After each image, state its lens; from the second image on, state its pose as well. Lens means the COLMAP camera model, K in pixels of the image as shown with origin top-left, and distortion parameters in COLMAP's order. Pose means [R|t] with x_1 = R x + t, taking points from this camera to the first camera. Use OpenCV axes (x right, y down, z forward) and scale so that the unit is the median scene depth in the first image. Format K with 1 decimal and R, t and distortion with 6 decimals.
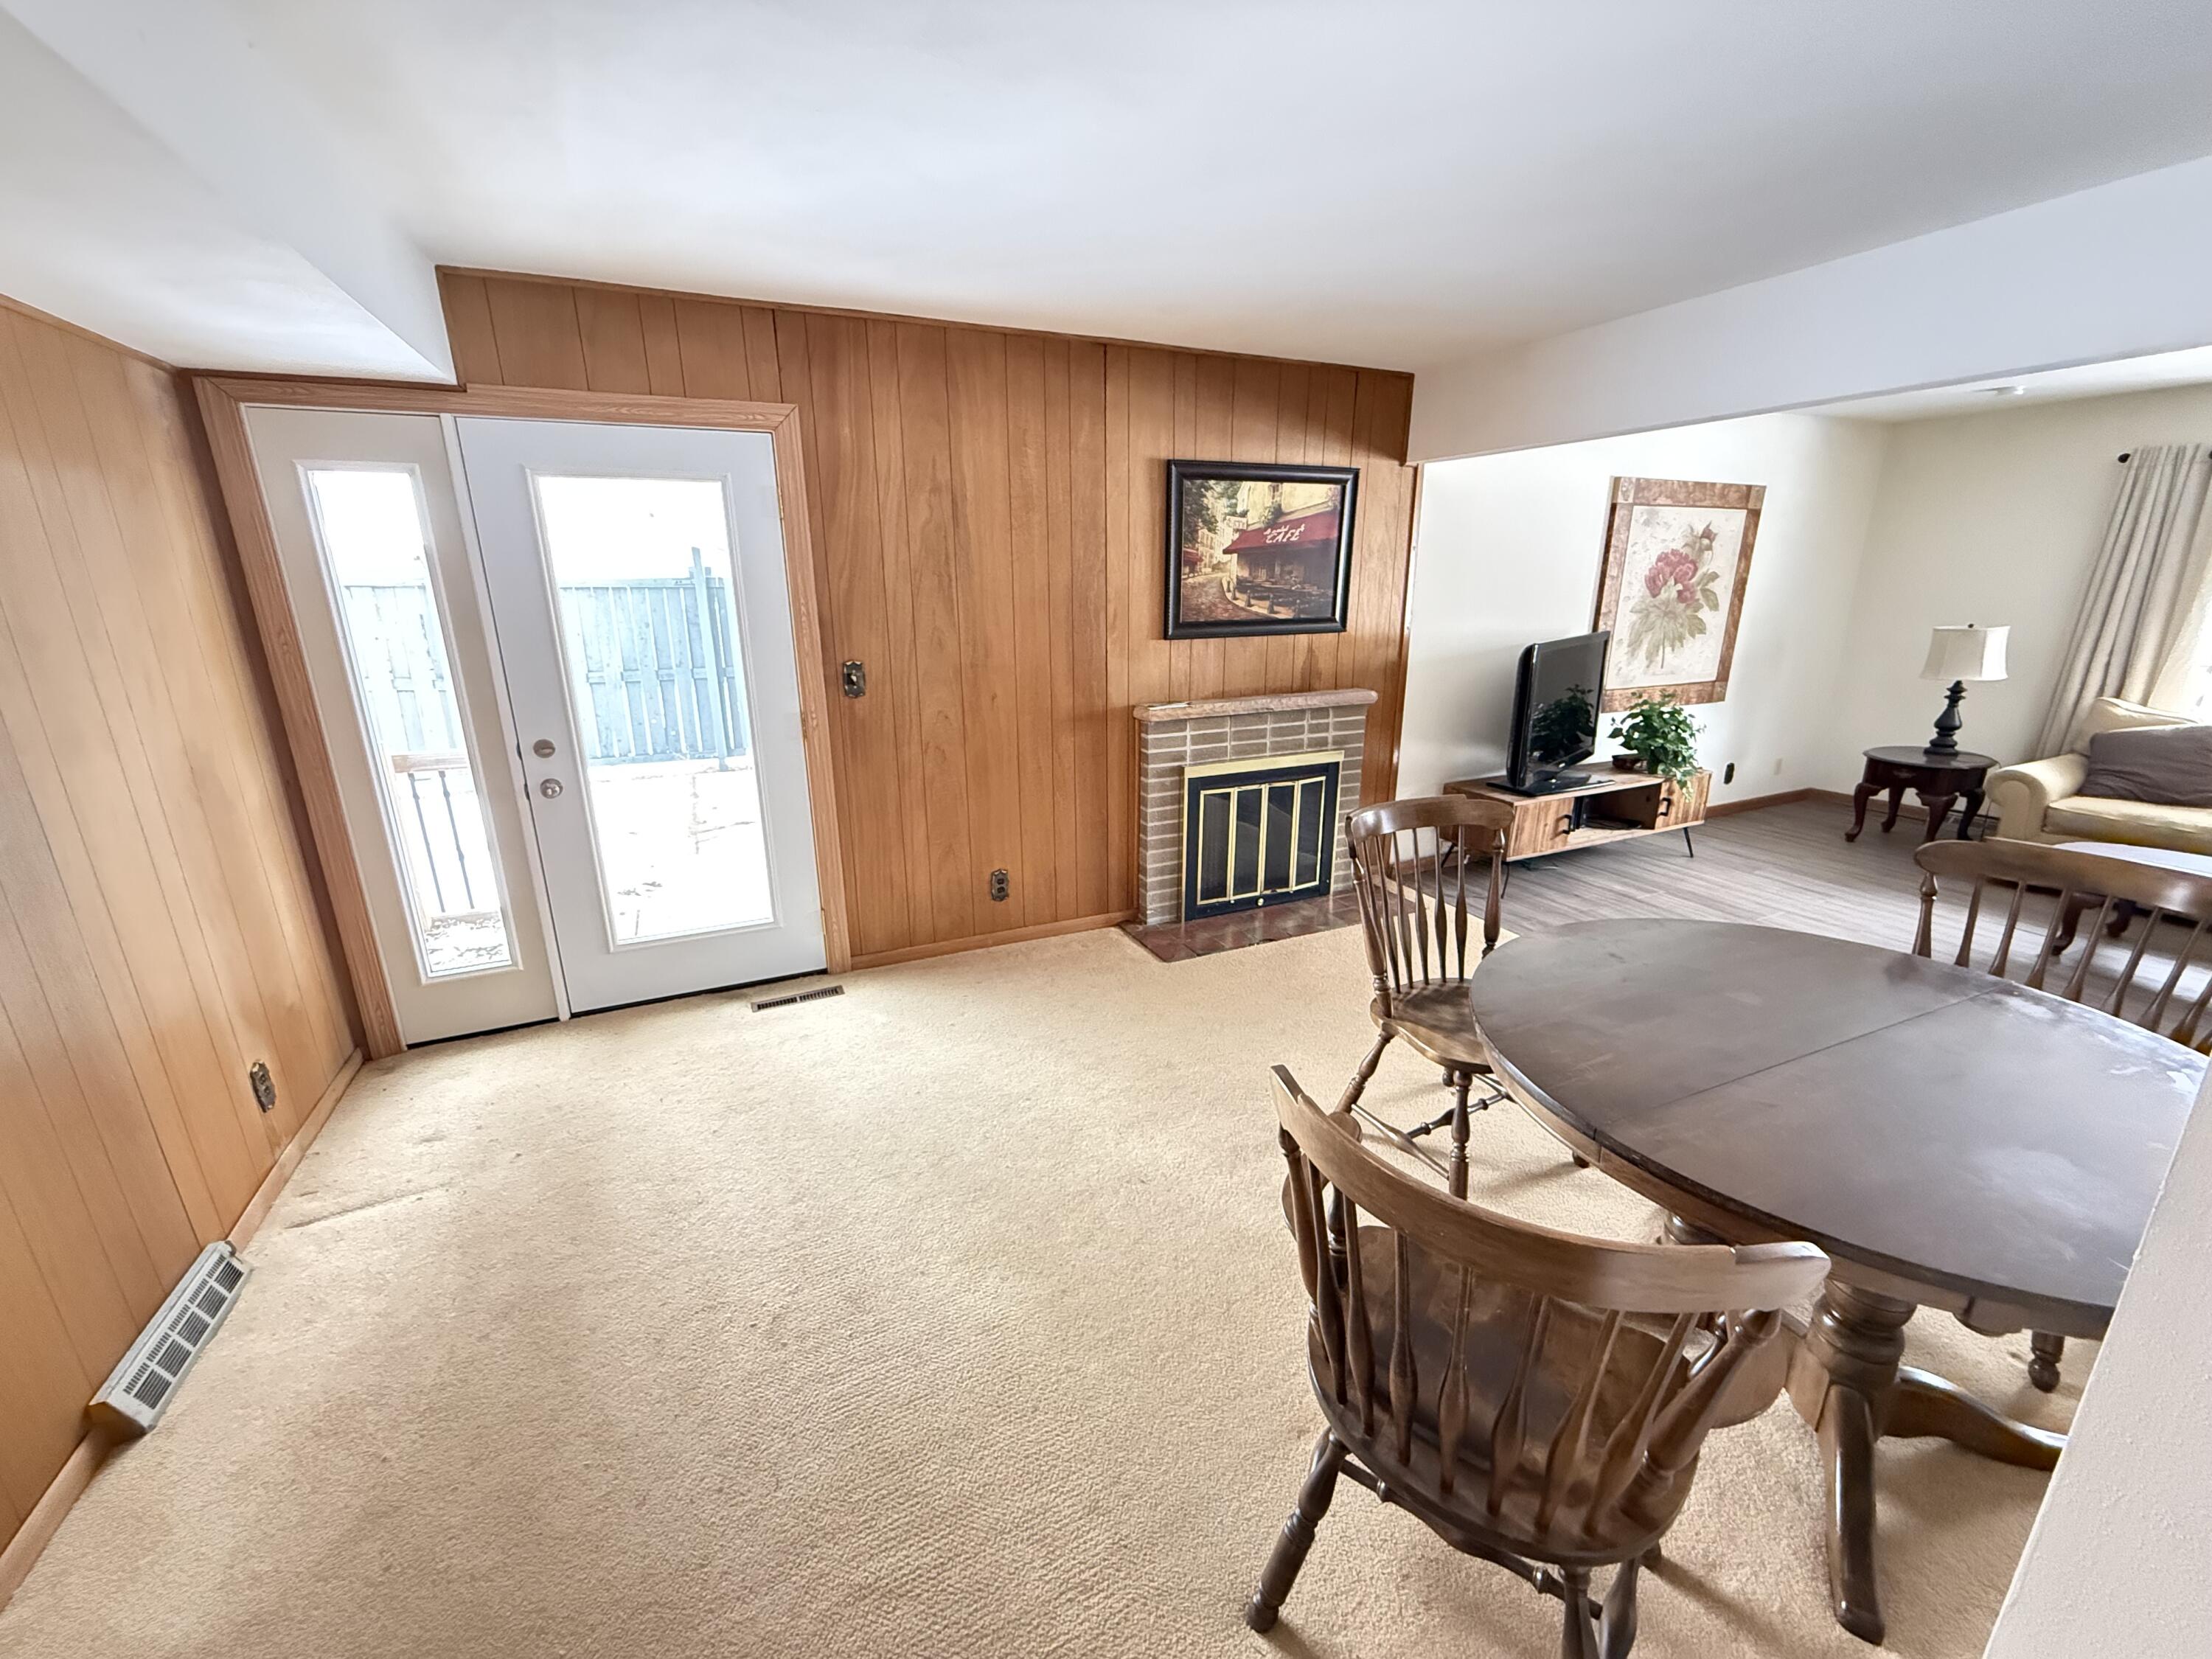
lens RADIAL K [[879.6, 0, 1108.6], [0, 879.6, 825.6], [0, 0, 1]] dist [0.001370, 0.000427]
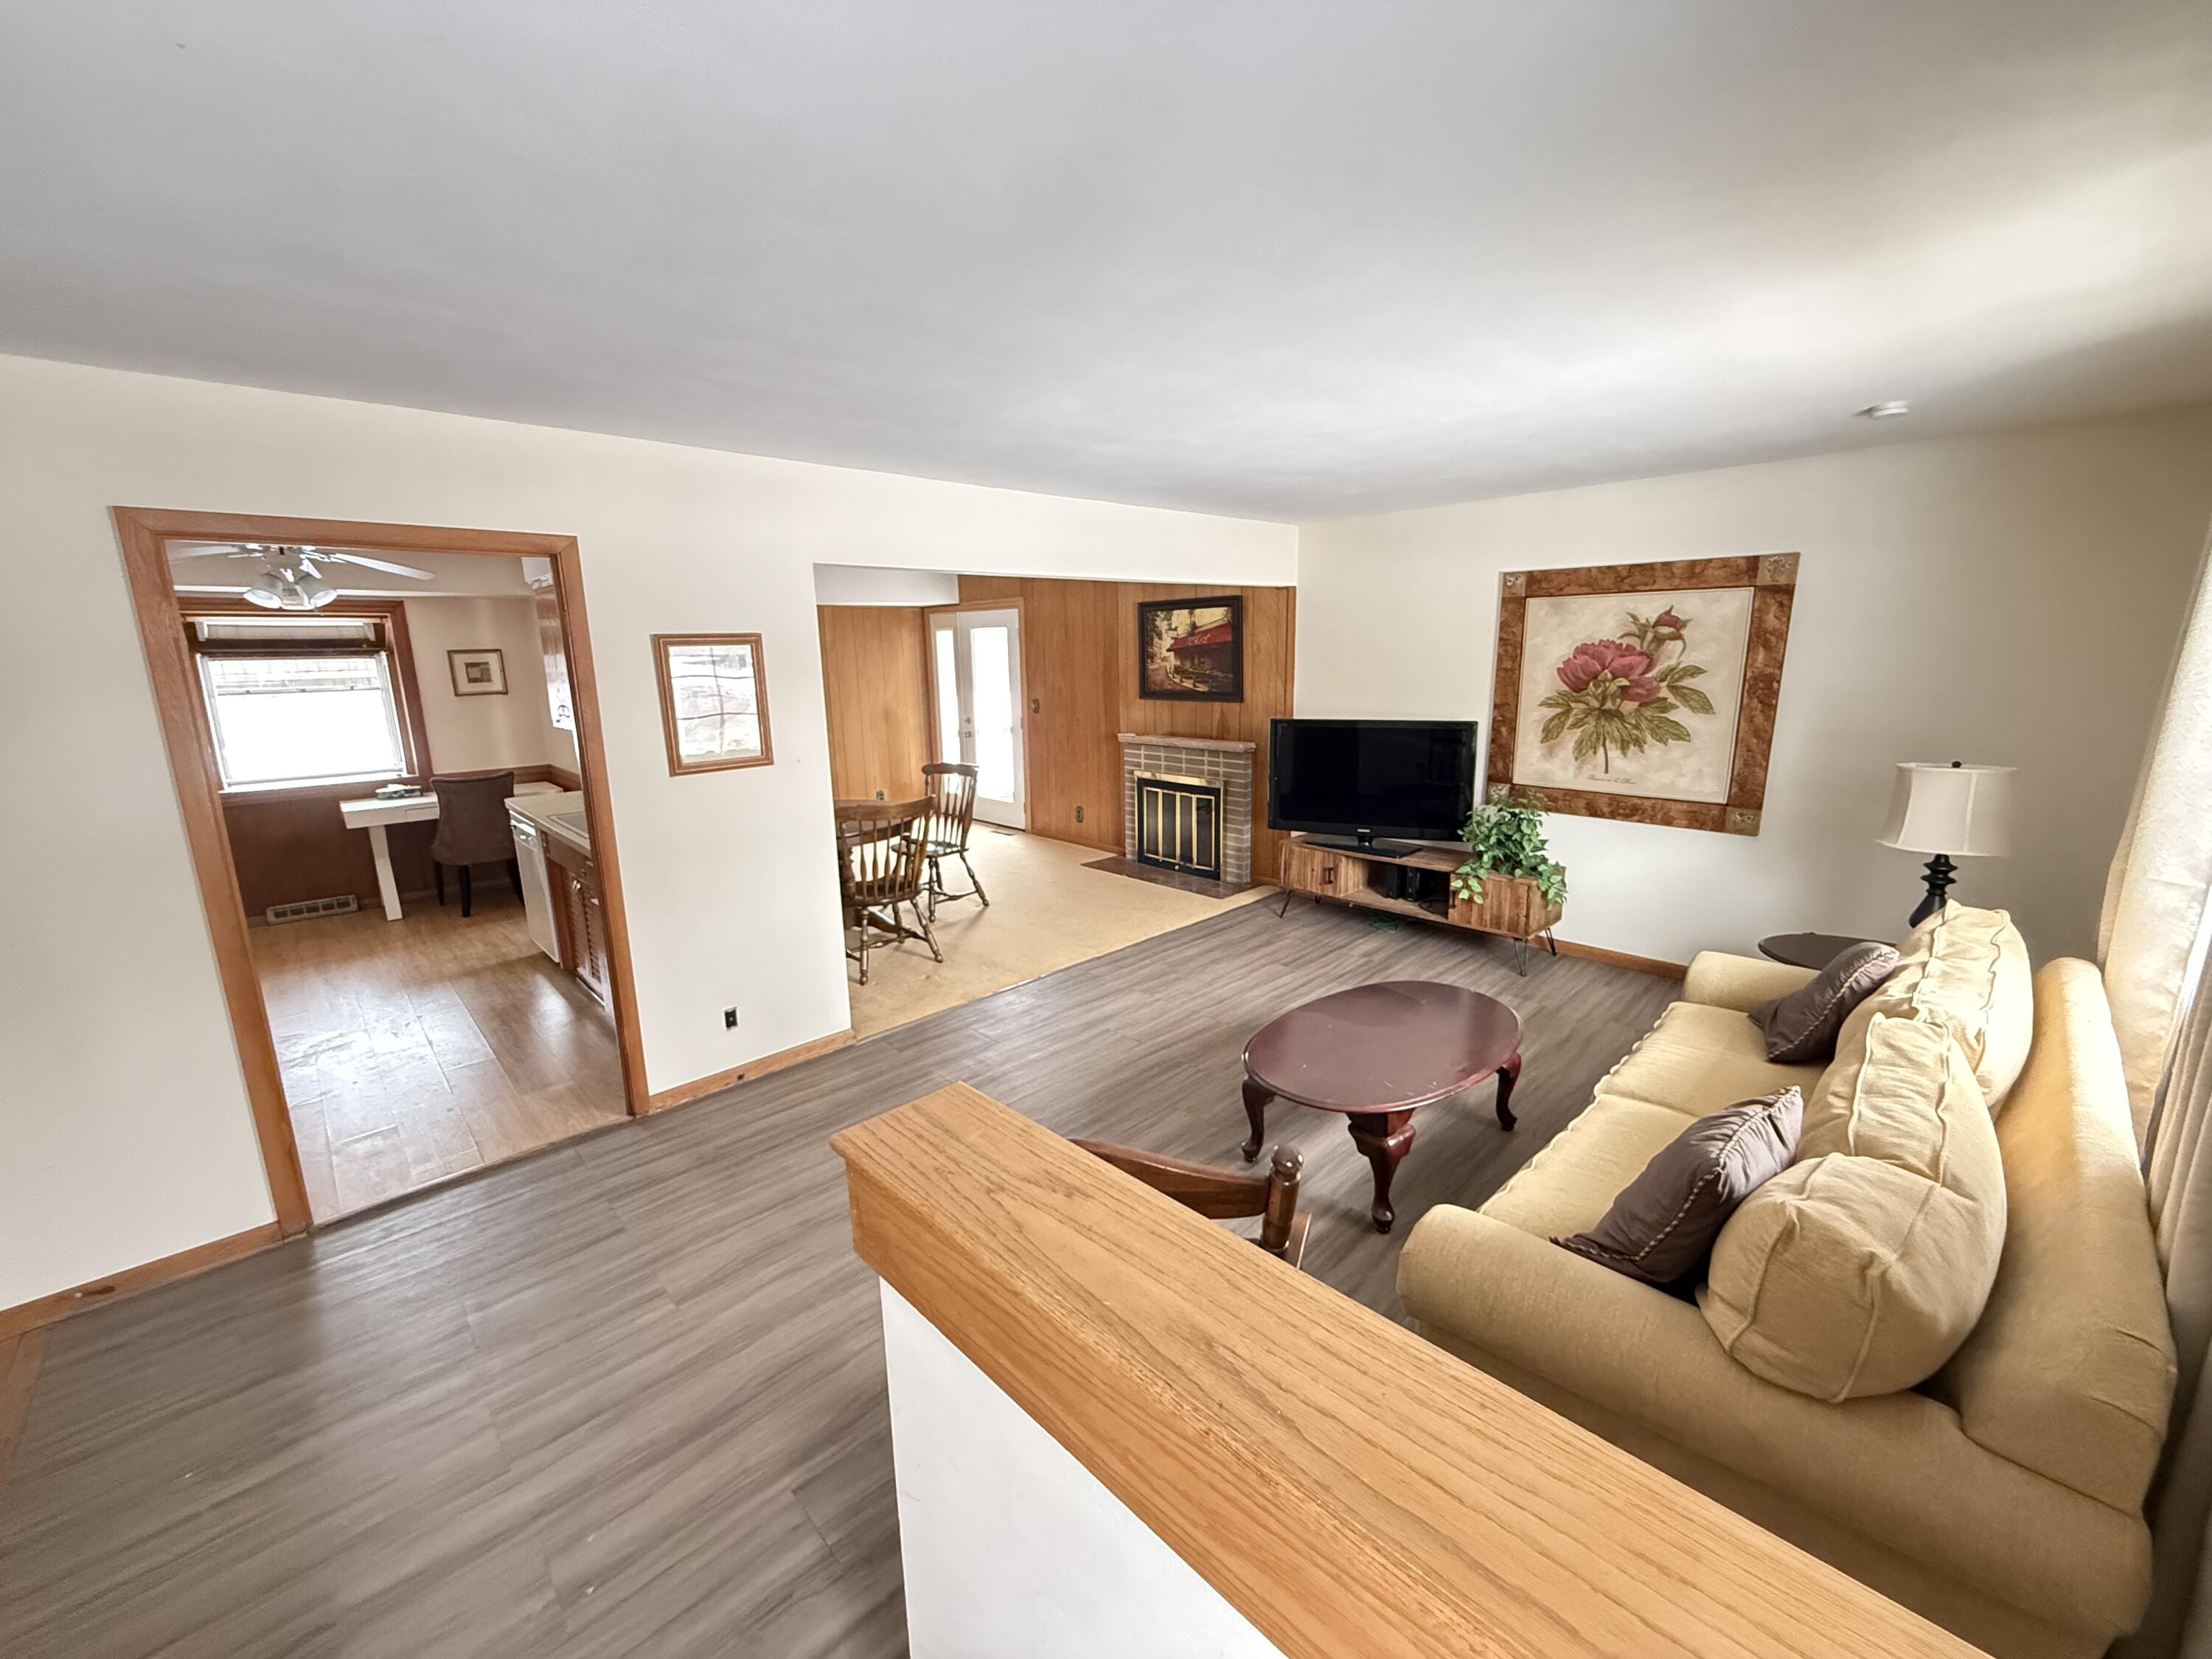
lens RADIAL K [[879.6, 0, 1105.3], [0, 879.6, 831.3], [0, 0, 1]] dist [0.001370, 0.000427]
pose [[0.330603, 0.196319, -0.923126, 1.473077], [-0.241710, 0.963115, 0.118259, -0.122446], [0.912293, 0.184032, 0.365861, 0.274717]]
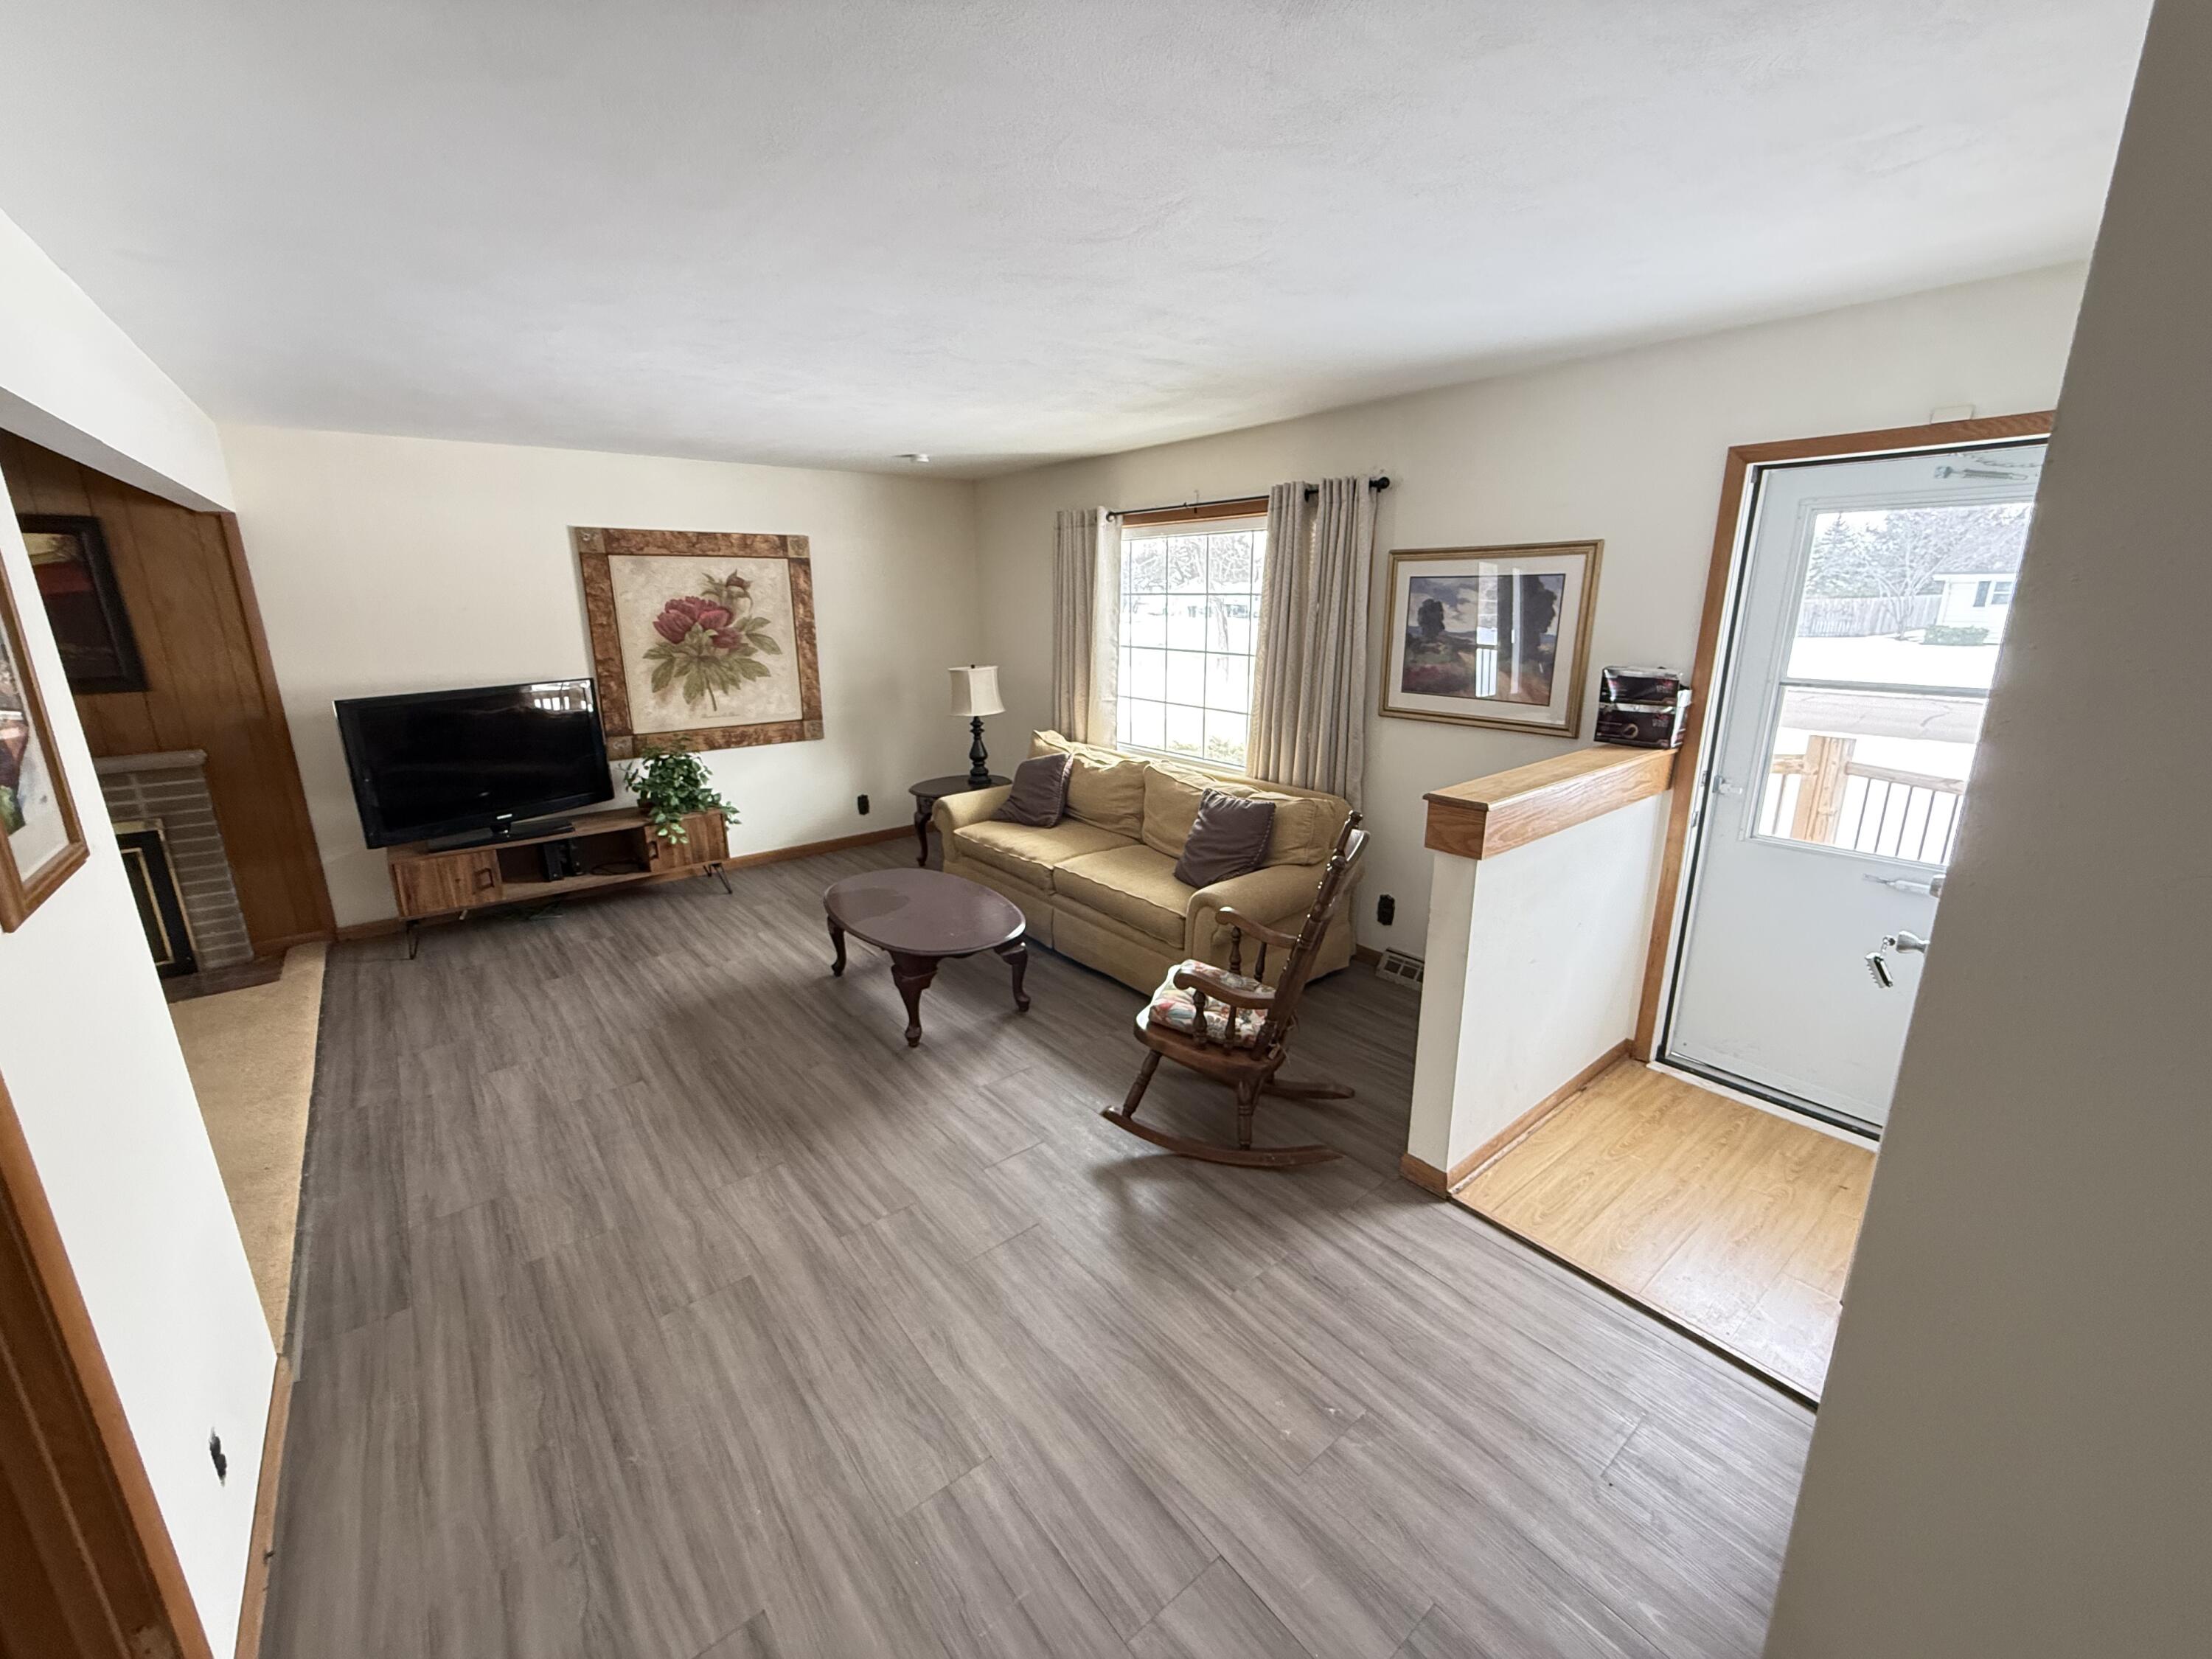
lens RADIAL K [[879.6, 0, 1093.5], [0, 879.6, 827.3], [0, 0, 1]] dist [0.001370, 0.000427]
pose [[0.972658, -0.058604, 0.224728, 0.943062], [0.062685, 0.997972, -0.011060, -0.004058], [-0.223624, 0.024845, 0.974359, -0.113187]]
